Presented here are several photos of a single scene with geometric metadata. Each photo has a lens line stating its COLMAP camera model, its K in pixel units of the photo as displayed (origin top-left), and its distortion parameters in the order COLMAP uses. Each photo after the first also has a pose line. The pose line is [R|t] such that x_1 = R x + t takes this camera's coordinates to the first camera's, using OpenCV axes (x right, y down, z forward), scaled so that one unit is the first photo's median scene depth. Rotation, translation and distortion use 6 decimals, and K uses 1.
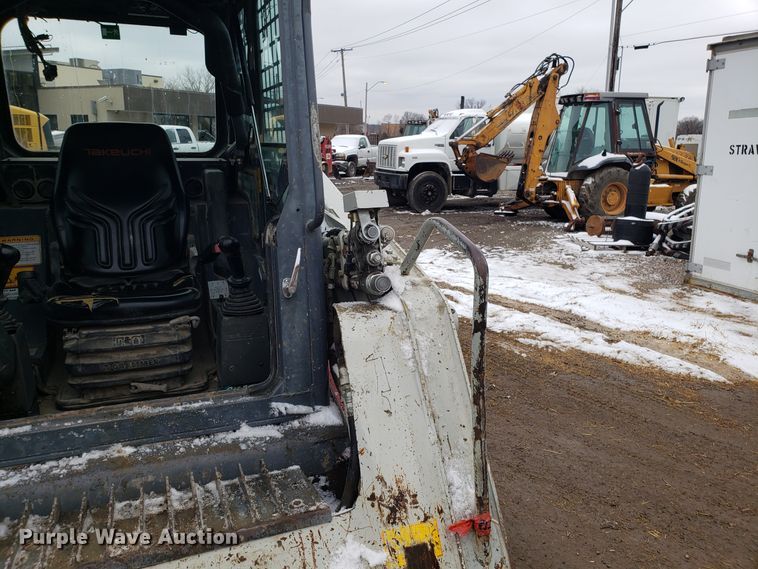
lens RADIAL K [[591.5, 0, 375.9], [0, 591.5, 284.3], [0, 0, 1]] dist [0.037445, -0.044613]
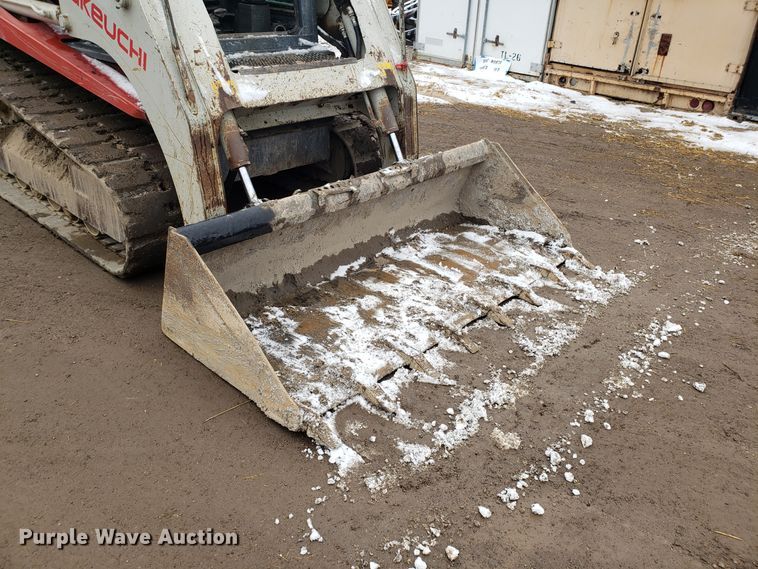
lens RADIAL K [[589.2, 0, 372.6], [0, 589.2, 286.4], [0, 0, 1]] dist [0.077170, -0.149374]
pose [[0.897204, -0.175801, 0.405116, -0.158052], [0.055257, 0.954828, 0.291975, 0.072228], [-0.438146, -0.239576, 0.866390, -0.196931]]
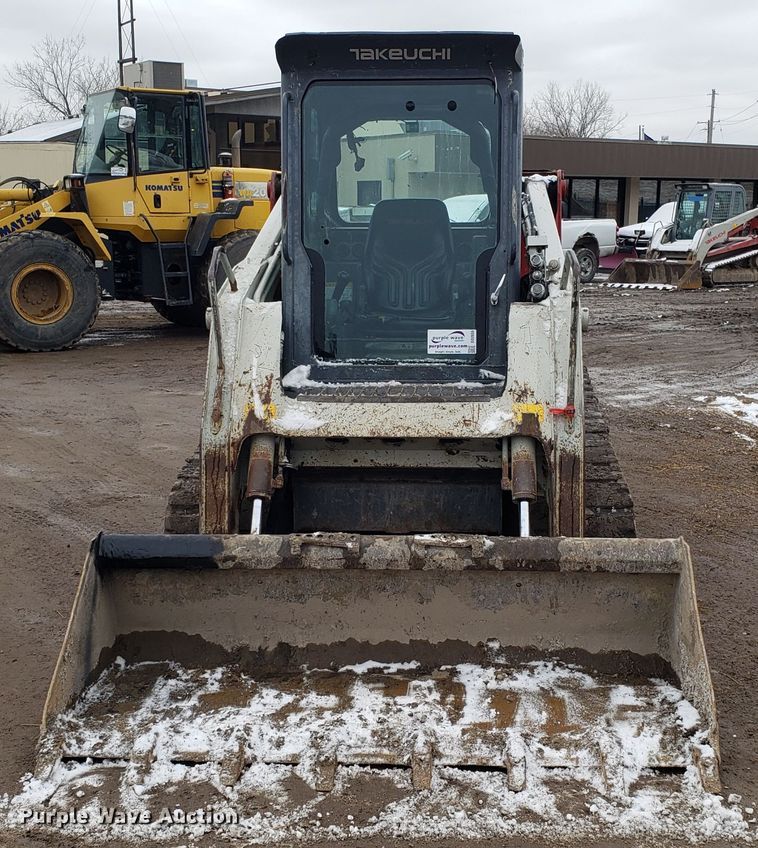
lens RADIAL K [[1153.3, 0, 401.2], [0, 1153.3, 426.2], [0, 0, 1]] dist [0.306627, -1.193719]
pose [[0.913864, 0.058874, -0.401729, 0.148370], [-0.083003, 0.995625, -0.042907, 0.082827], [0.397445, 0.072555, 0.914753, -0.322911]]
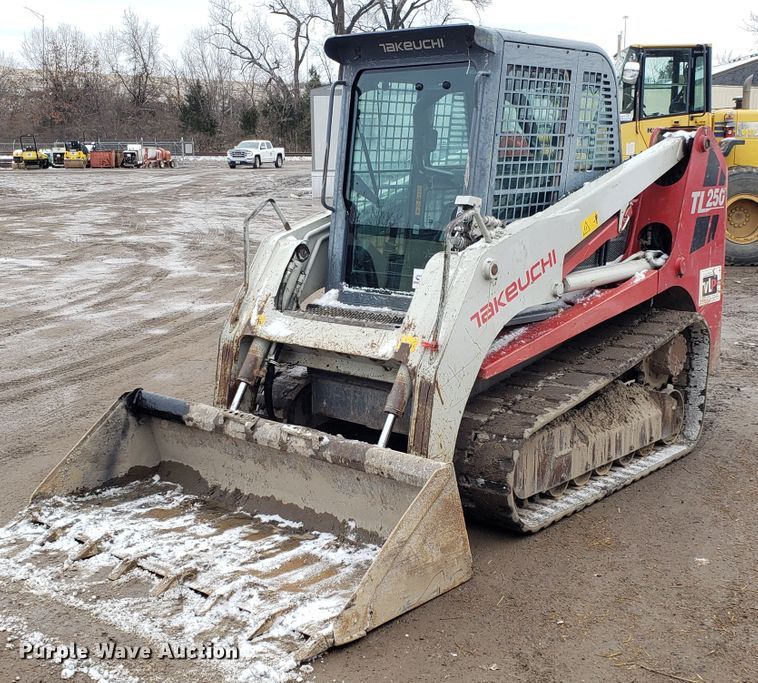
lens RADIAL K [[1006.0, 0, 360.4], [0, 1006.0, 323.5], [0, 0, 1]] dist [0.283227, -1.047453]
pose [[0.457094, 0.136918, -0.878816, 0.427380], [-0.196182, 0.979265, 0.050528, 0.023599], [0.867512, 0.149312, 0.474477, -0.130993]]
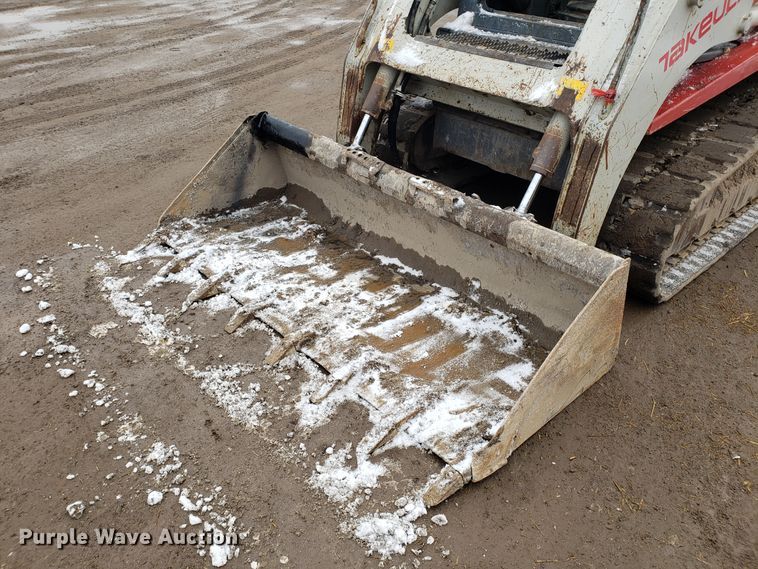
lens RADIAL K [[591.5, 0, 375.9], [0, 591.5, 284.3], [0, 0, 1]] dist [0.037445, -0.044613]
pose [[0.367305, 0.497671, -0.785755, 0.202881], [-0.237490, 0.866985, 0.438104, 0.035803], [0.899270, 0.025691, 0.436640, -0.047397]]
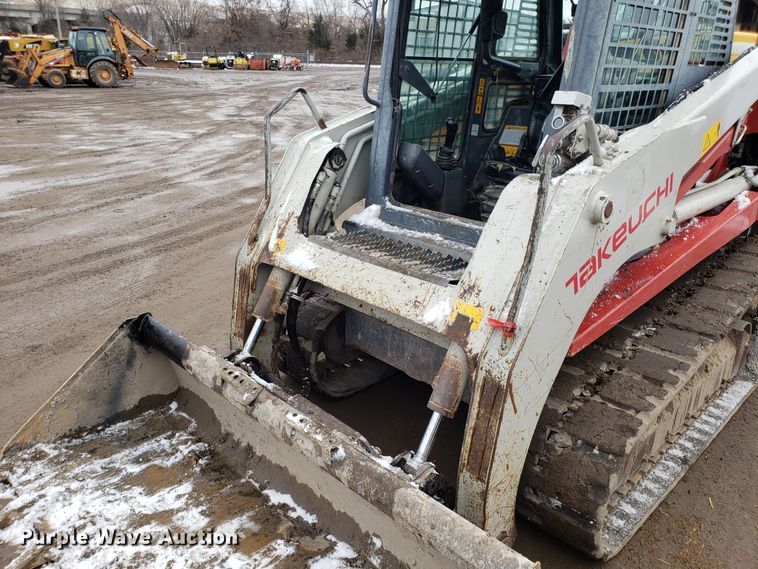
lens RADIAL K [[596.0, 0, 378.9], [0, 596.0, 288.8], [0, 0, 1]] dist [0.032751, -0.049717]
pose [[0.397705, 0.322829, -0.858844, 0.162805], [-0.228578, 0.941404, 0.248015, 0.002924], [0.888585, 0.097676, 0.448192, 0.007943]]
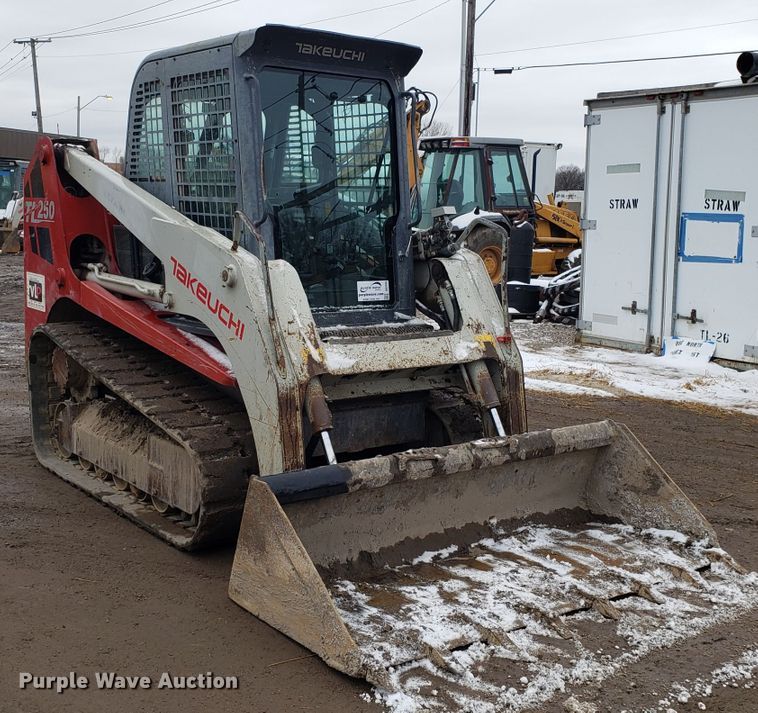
lens RADIAL K [[995.5, 0, 351.5], [0, 995.5, 354.6], [0, 0, 1]] dist [0.292799, -1.111559]
pose [[0.965402, -0.023050, 0.259745, -0.196843], [0.043604, 0.996331, -0.073648, 0.095813], [-0.257094, 0.082426, 0.962865, -0.364449]]
